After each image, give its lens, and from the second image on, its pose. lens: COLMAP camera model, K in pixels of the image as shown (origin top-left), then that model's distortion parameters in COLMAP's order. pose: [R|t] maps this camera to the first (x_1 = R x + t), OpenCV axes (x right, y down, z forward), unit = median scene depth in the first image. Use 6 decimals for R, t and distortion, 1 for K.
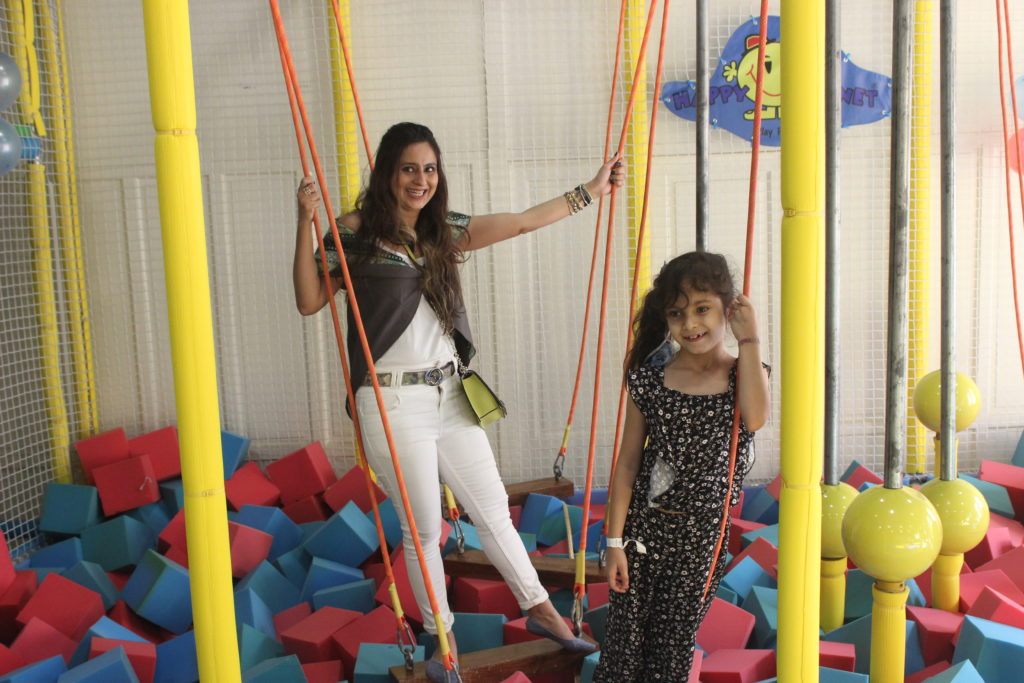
lens RADIAL K [[1188.1, 0, 512.0], [0, 1188.1, 341.5], [0, 0, 1]] dist [-0.086792, 0.060170]
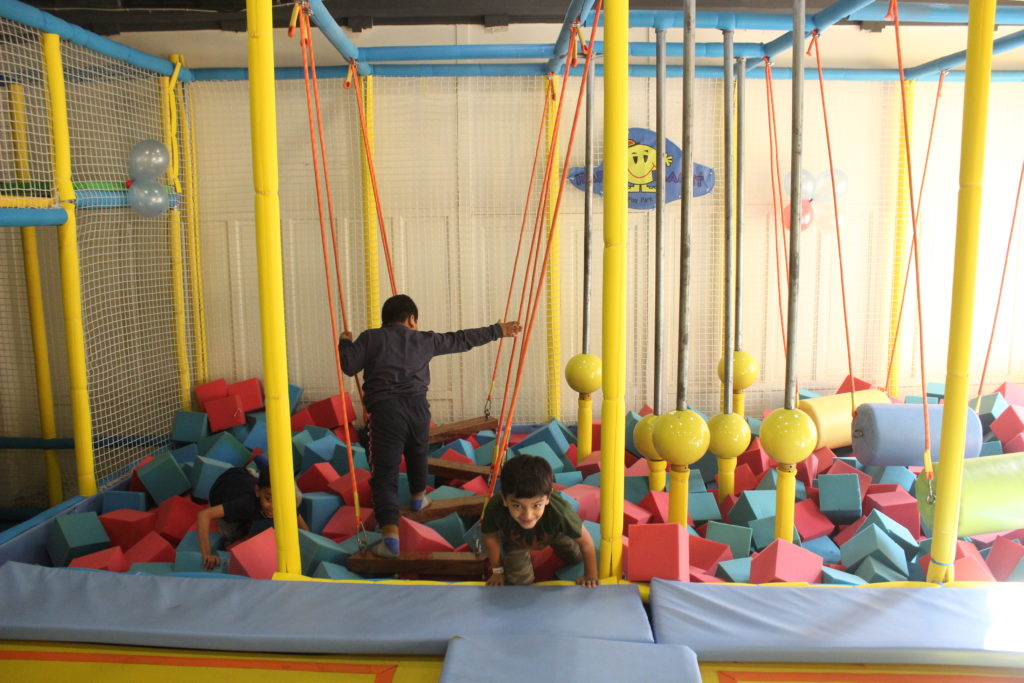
lens RADIAL K [[844.2, 0, 512.0], [0, 844.2, 341.5], [0, 0, 1]] dist [-0.161918, 0.137343]
pose [[0.999437, 0.020977, 0.026181, 0.026340], [-0.020874, 0.999773, -0.004178, 0.021279], [-0.026263, 0.003629, 0.999648, -0.125288]]
